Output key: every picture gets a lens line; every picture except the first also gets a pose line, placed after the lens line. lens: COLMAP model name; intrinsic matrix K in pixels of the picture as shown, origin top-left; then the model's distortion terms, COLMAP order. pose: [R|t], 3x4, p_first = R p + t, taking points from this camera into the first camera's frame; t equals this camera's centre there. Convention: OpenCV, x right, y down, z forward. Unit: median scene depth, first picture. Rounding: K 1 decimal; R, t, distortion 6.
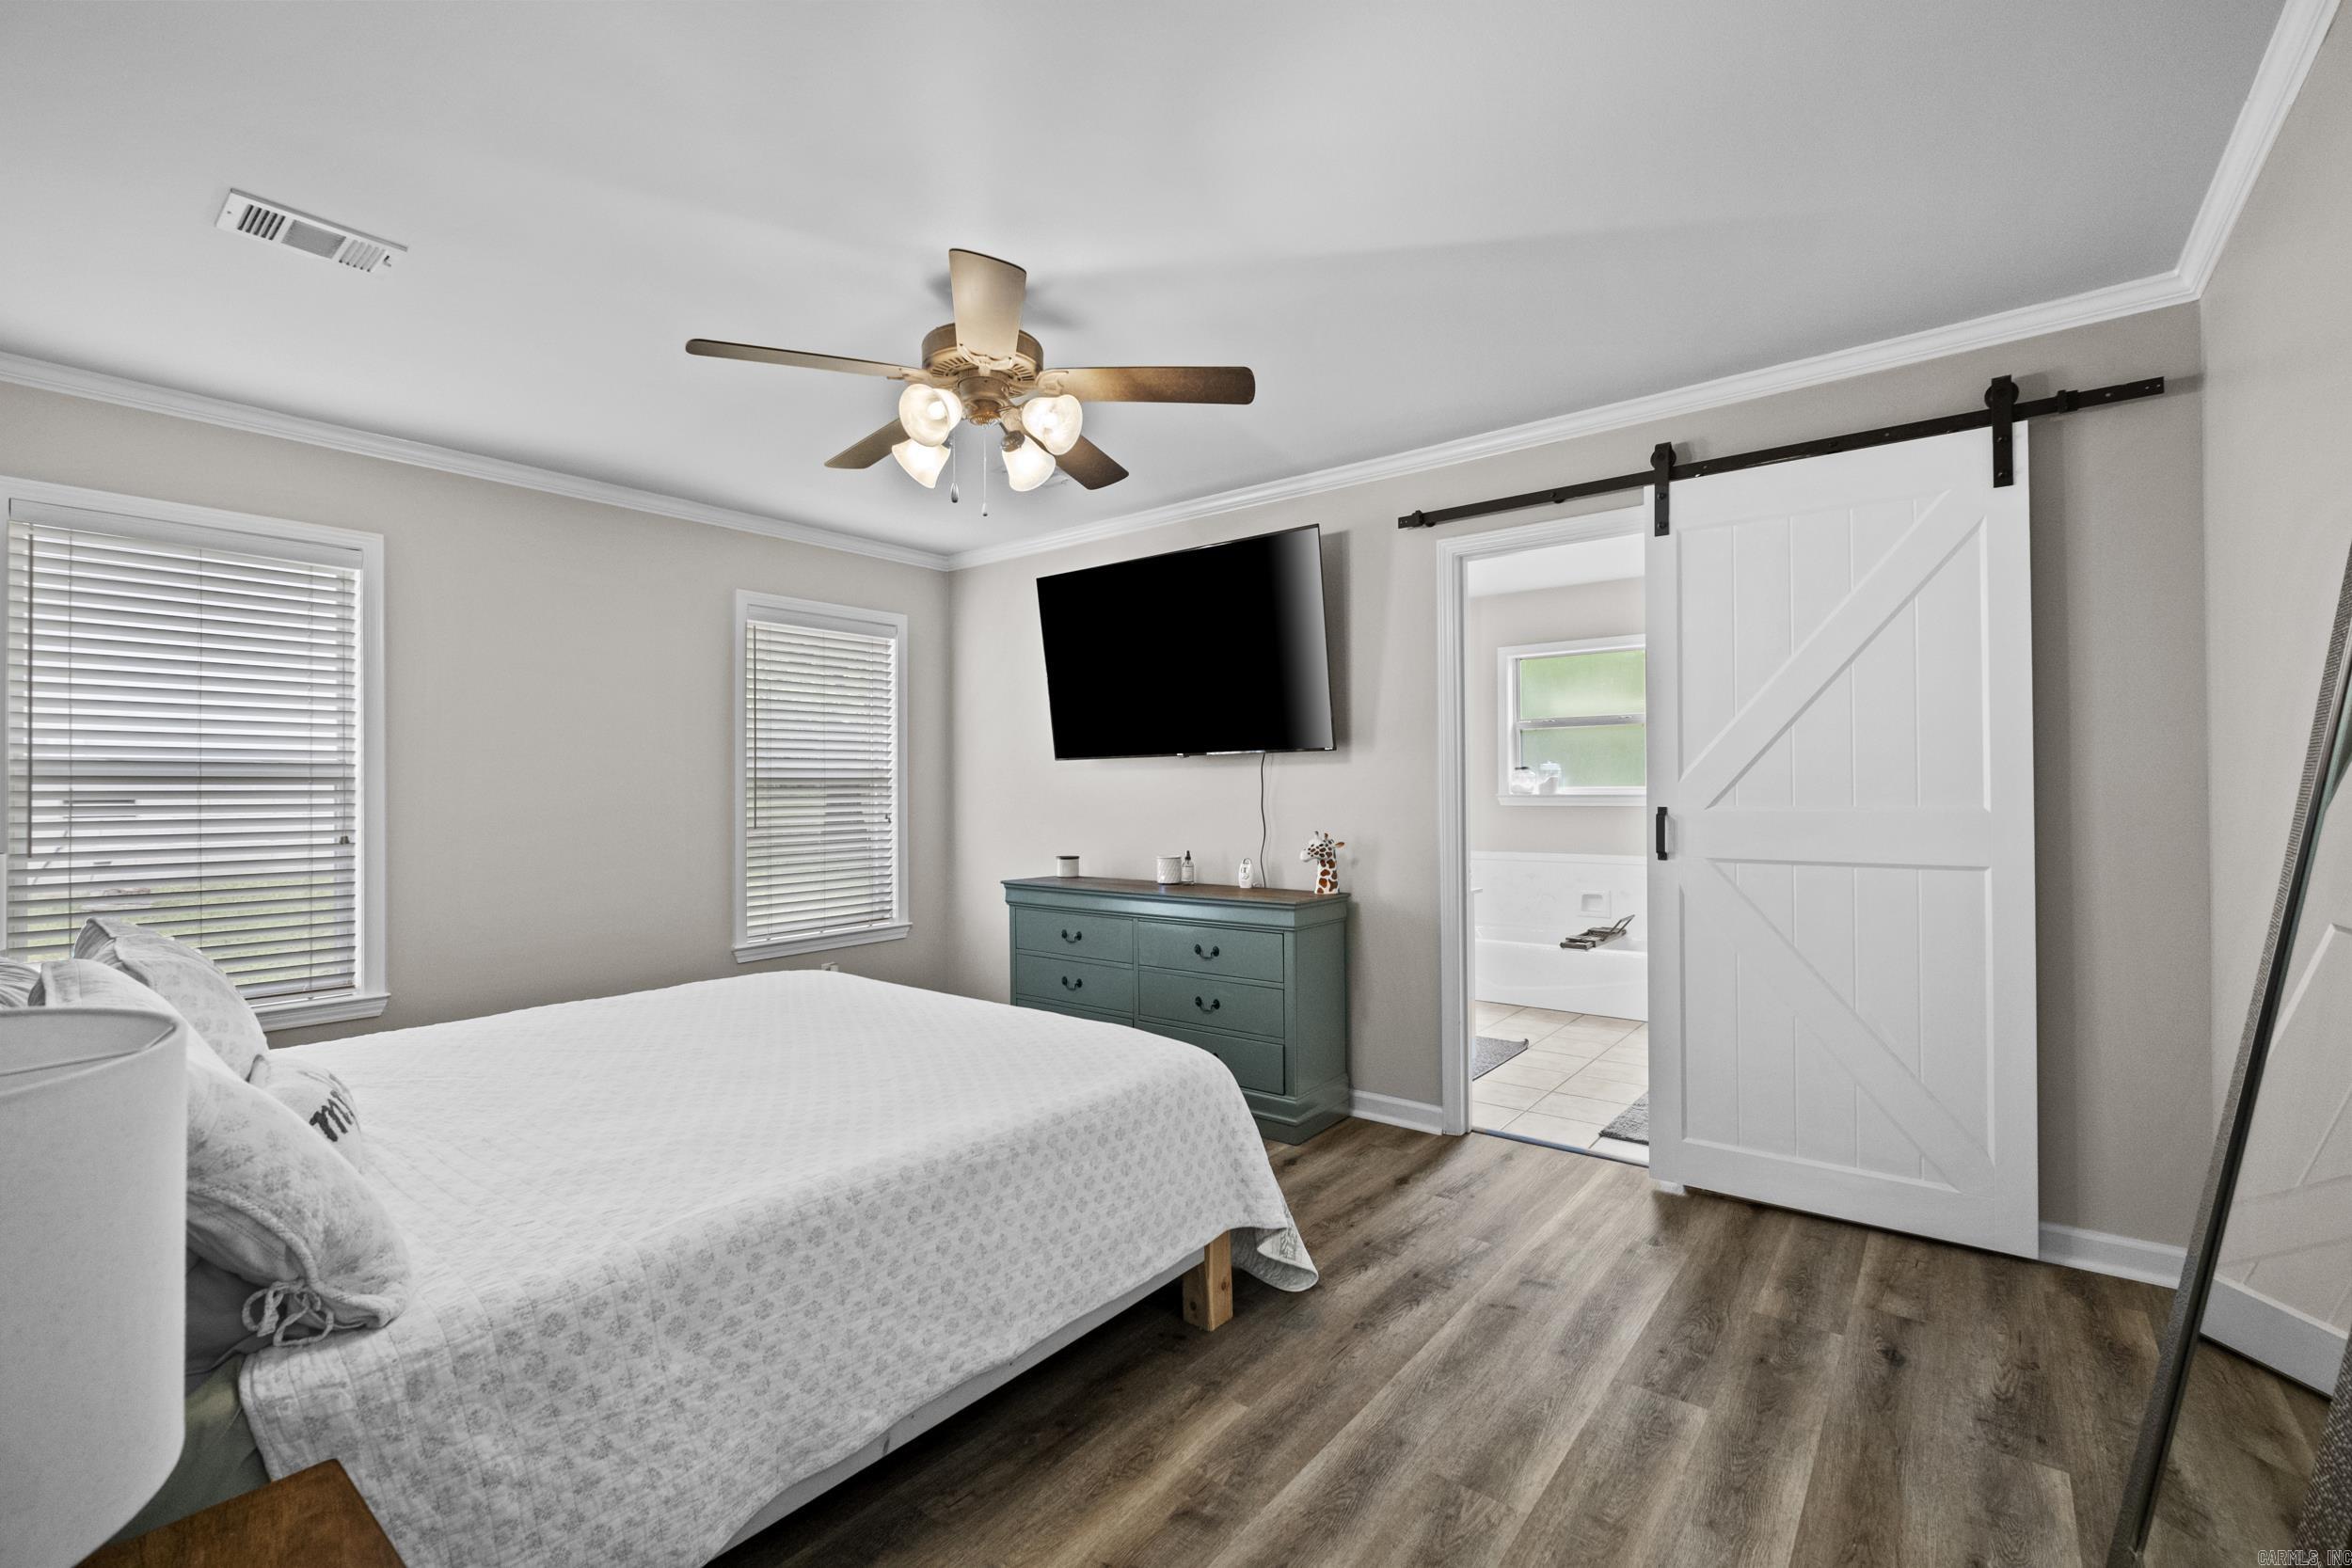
lens RADIAL K [[1014.9, 0, 1162.3], [0, 1014.9, 779.9], [0, 0, 1]] dist [-0.005866, -0.000252]
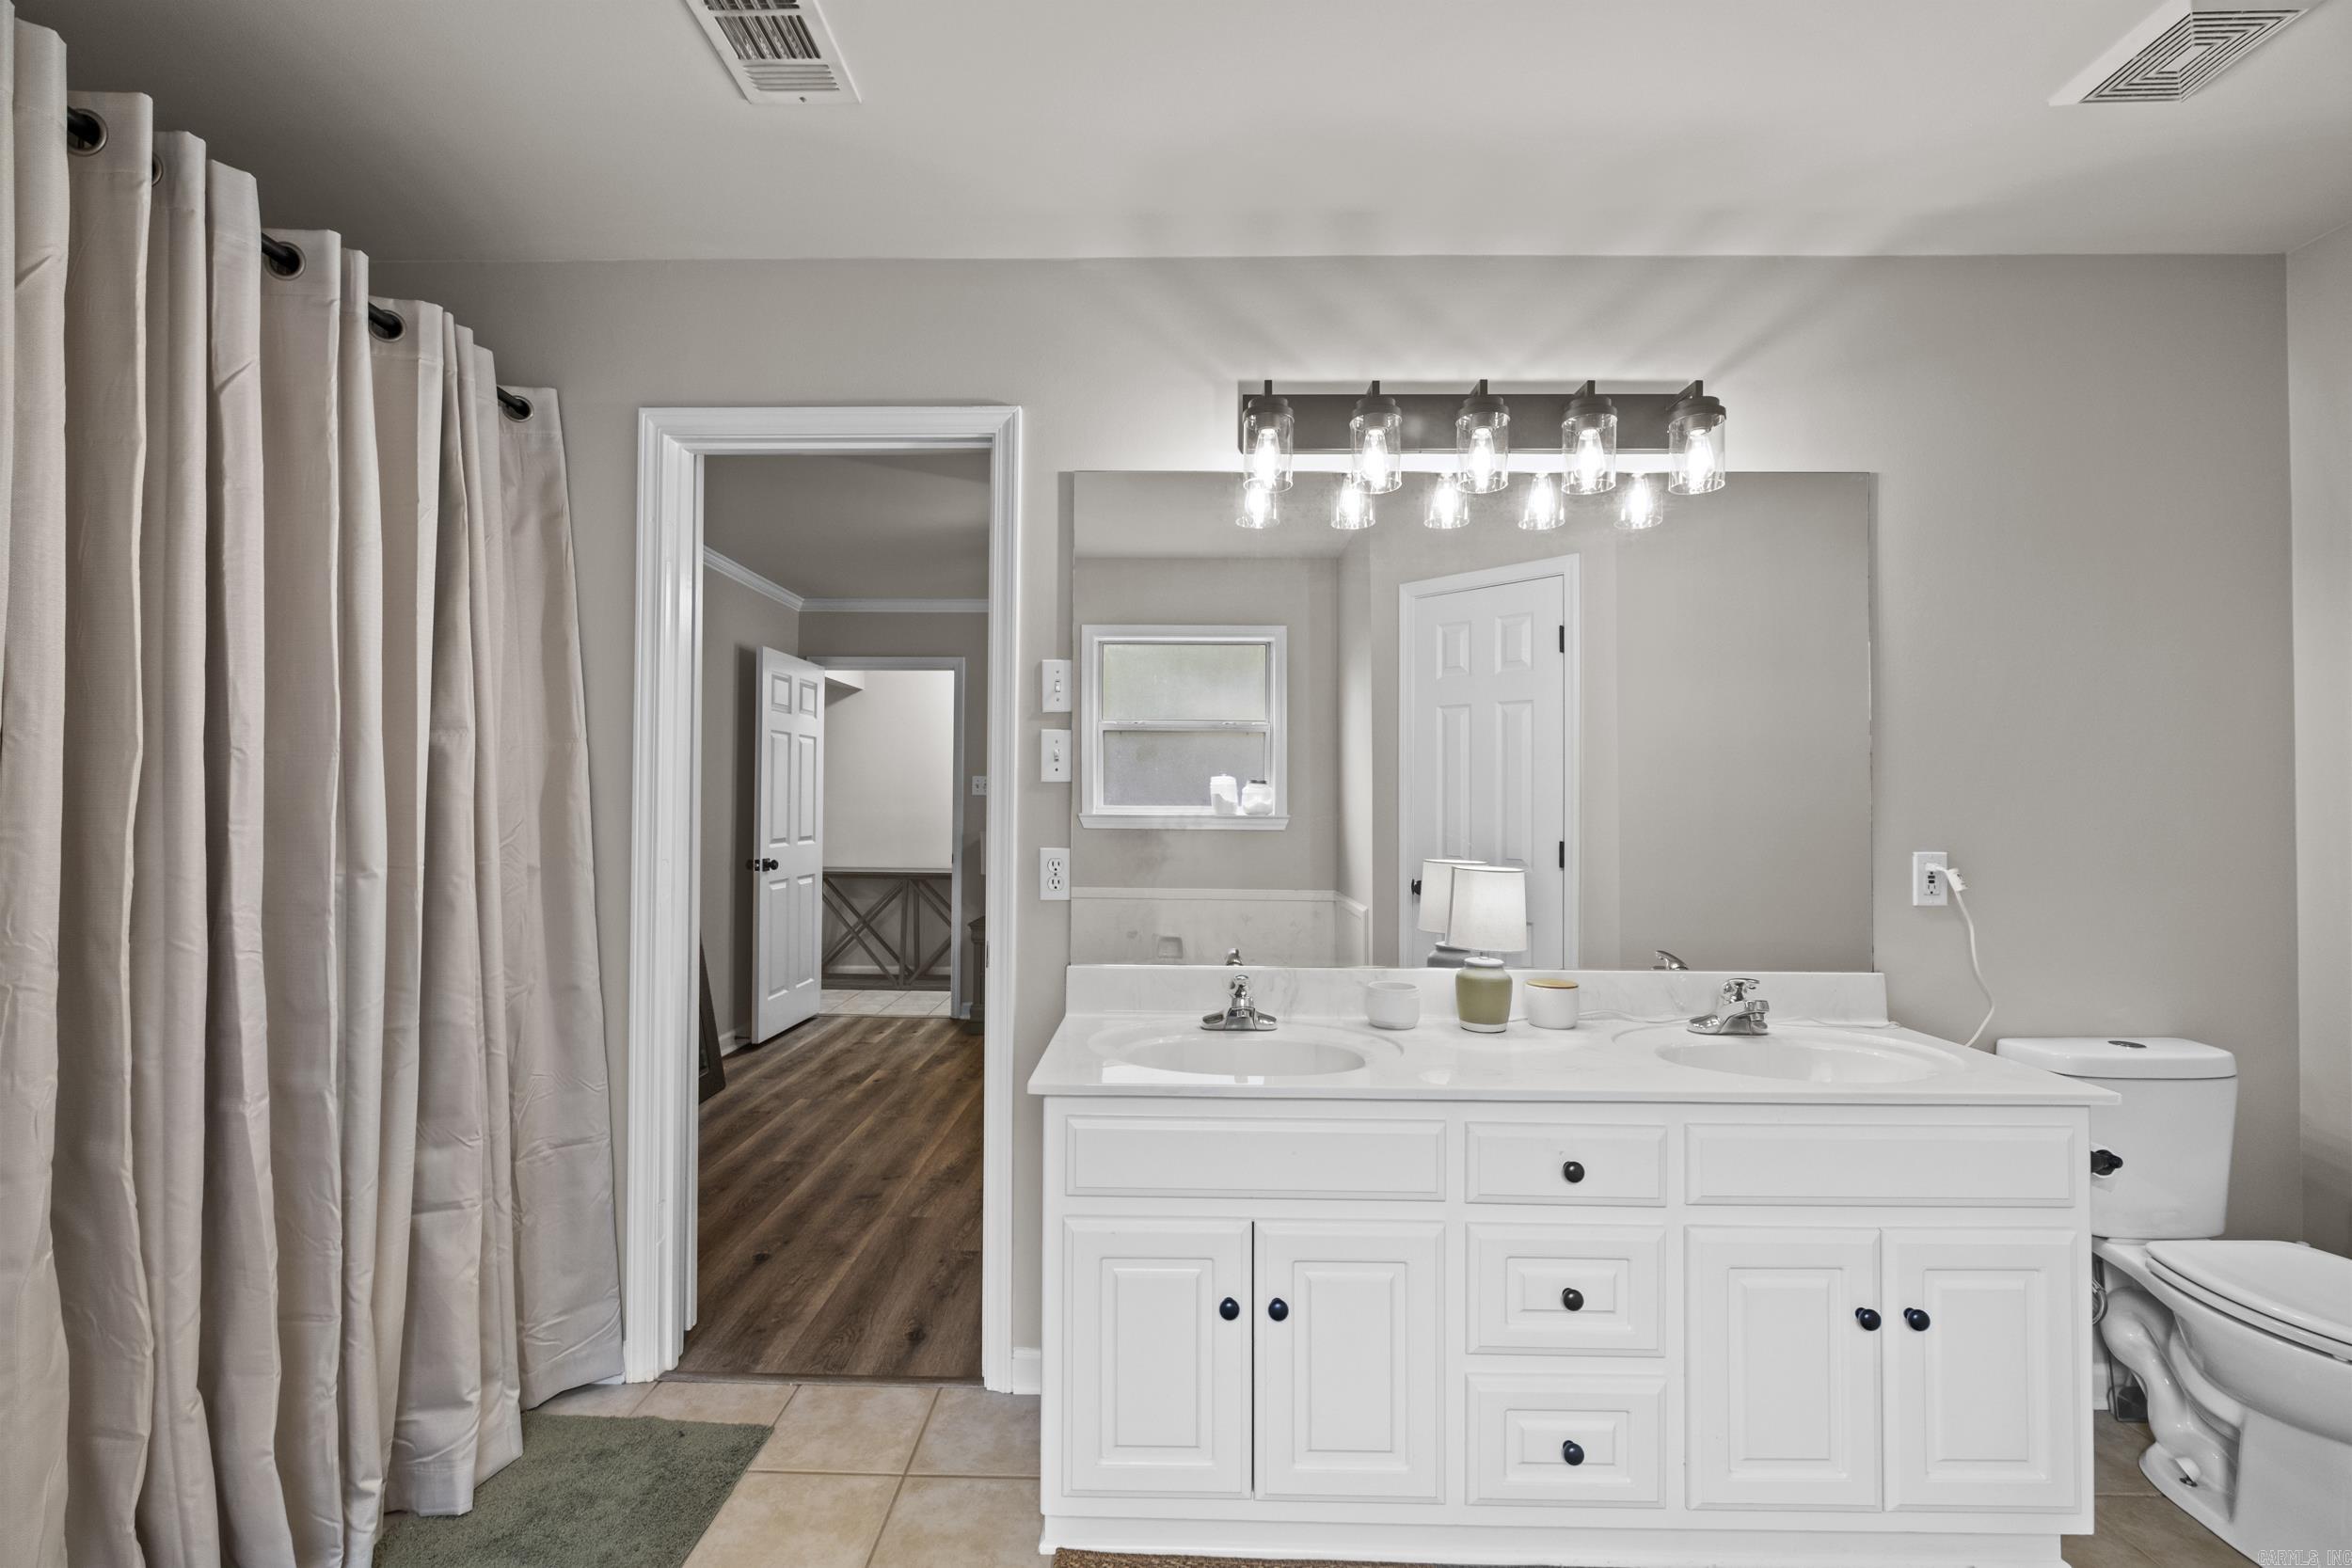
lens RADIAL K [[1014.9, 0, 1162.3], [0, 1014.9, 779.9], [0, 0, 1]] dist [-0.005866, -0.000252]
pose [[-0.794583, -0.013775, -0.606999, 0.978876], [0.005381, 0.999544, -0.029726, 0.007326], [0.607132, -0.026886, -0.794146, 2.567956]]
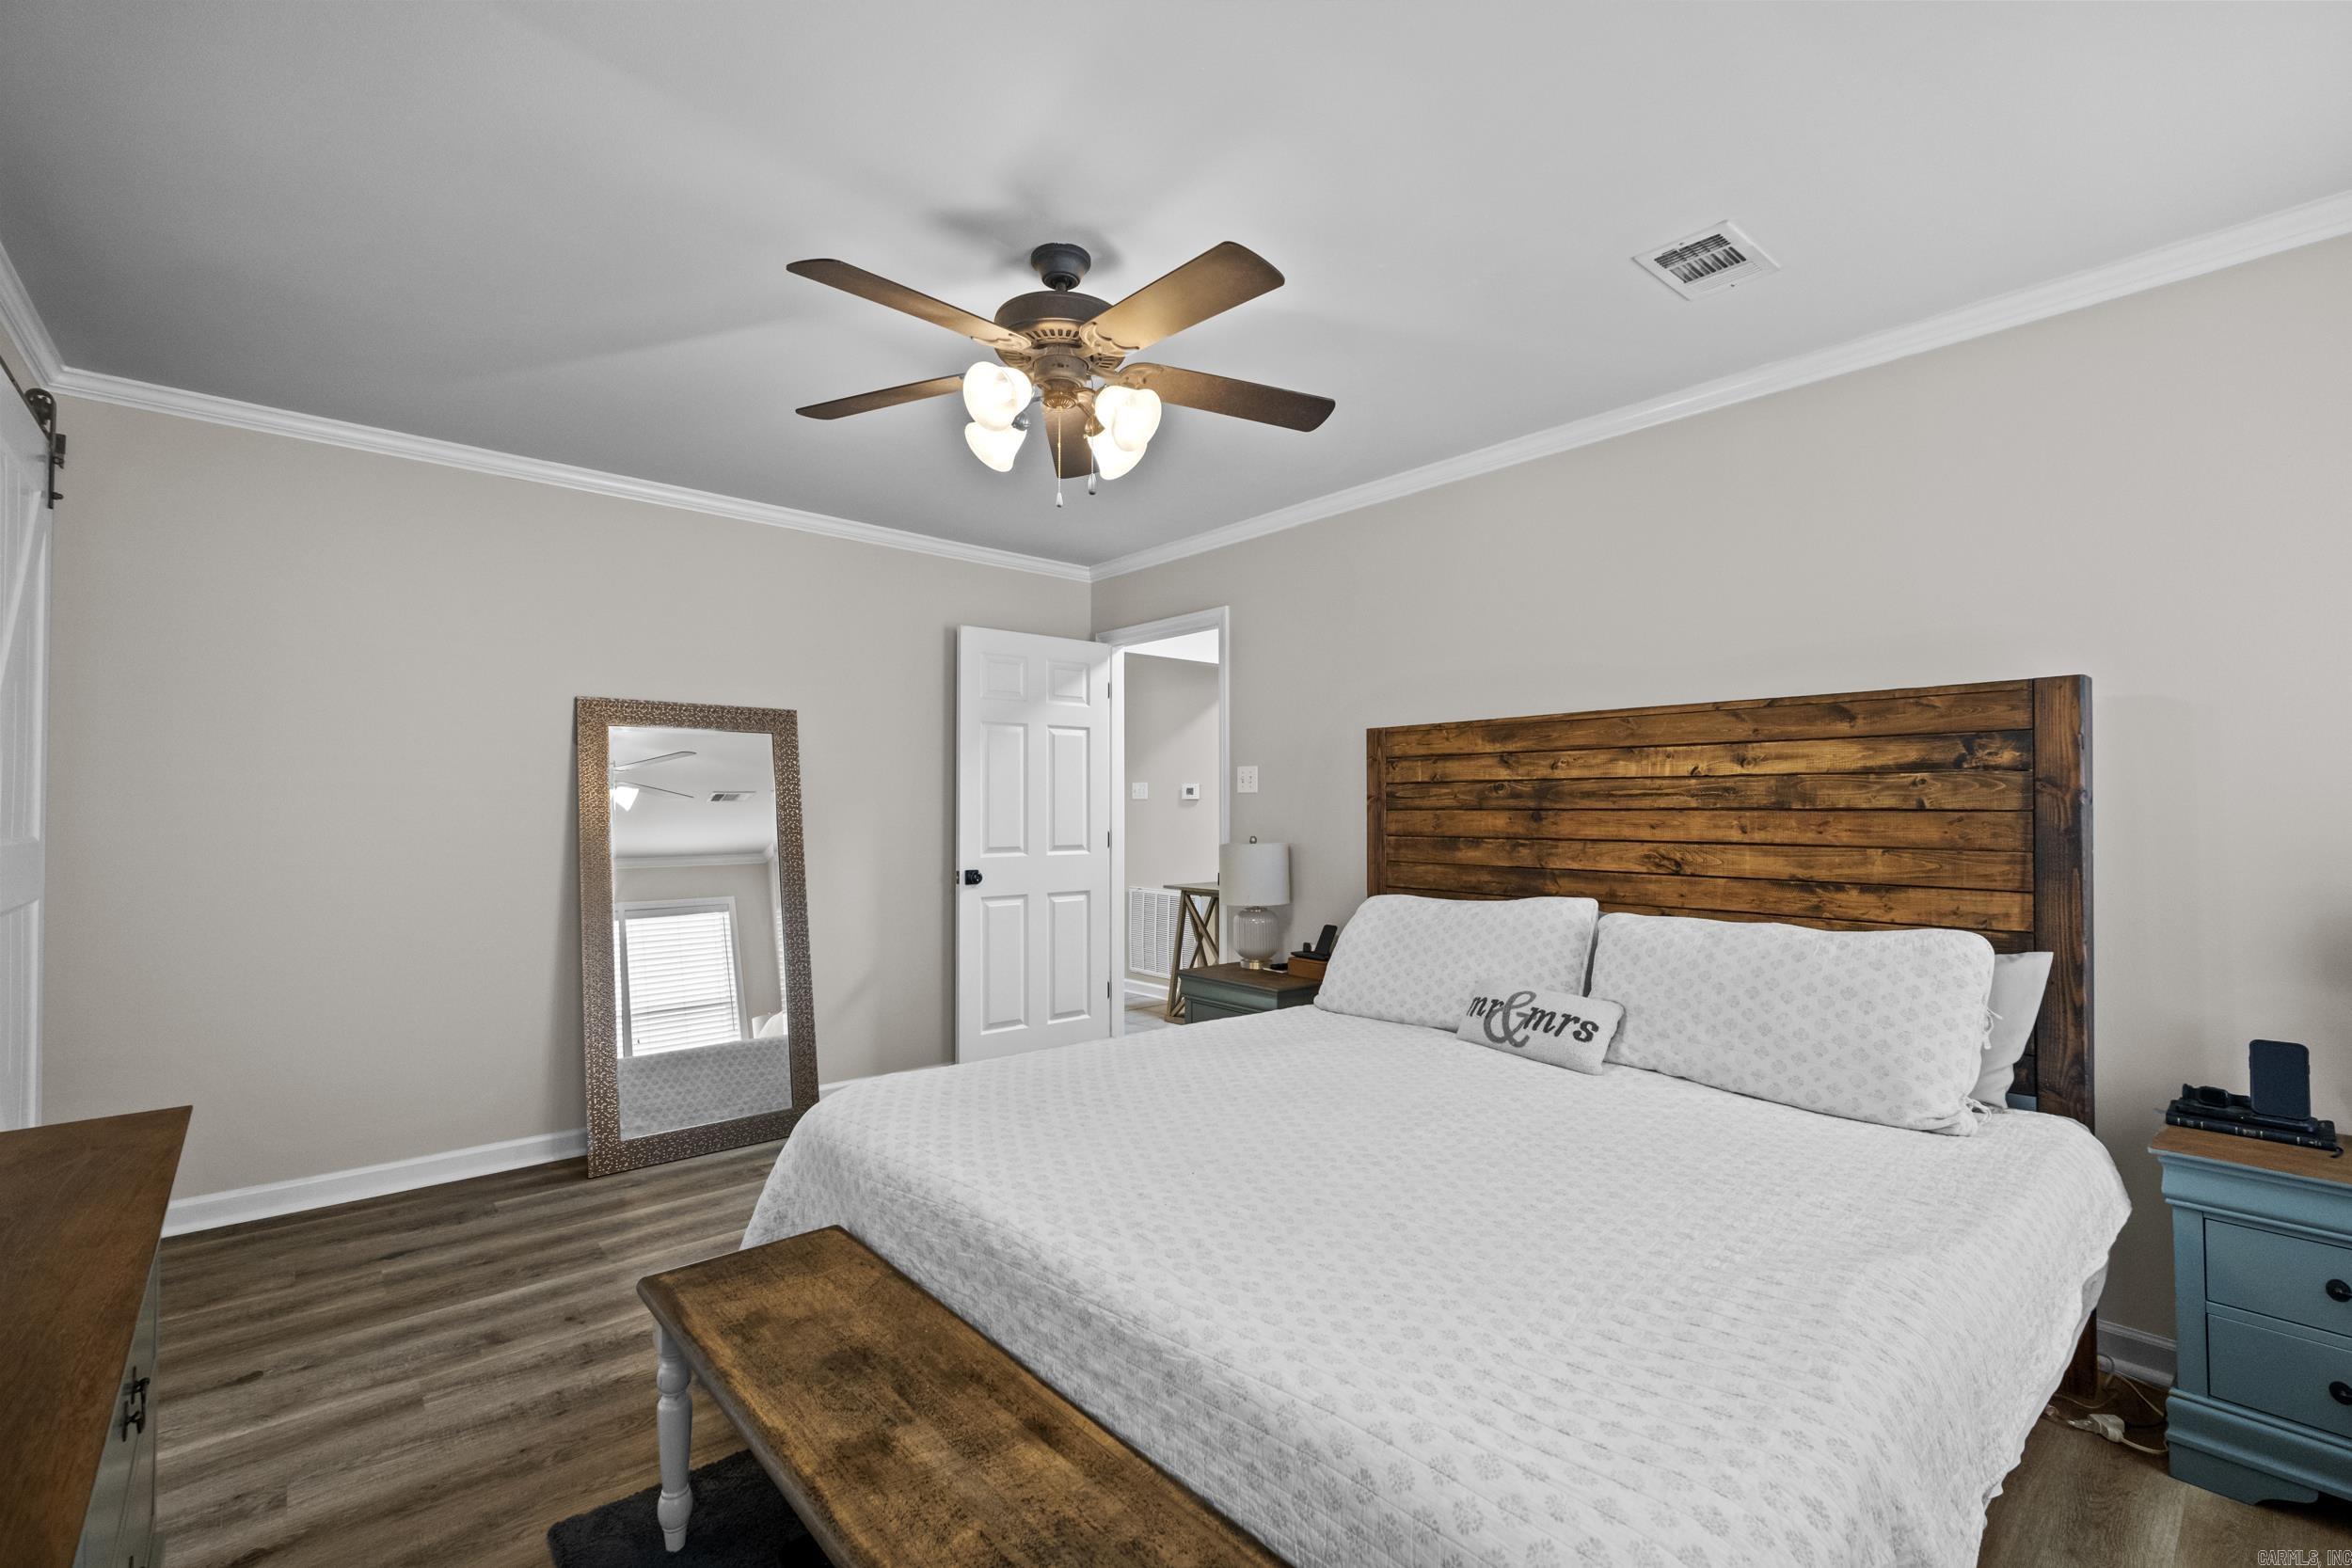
lens RADIAL K [[1014.9, 0, 1162.3], [0, 1014.9, 779.9], [0, 0, 1]] dist [-0.005866, -0.000252]
pose [[-0.983010, 0.009191, 0.183324, -0.480545], [0.002109, 0.999245, -0.038790, 0.012685], [-0.183542, -0.037745, -0.982287, 2.079164]]
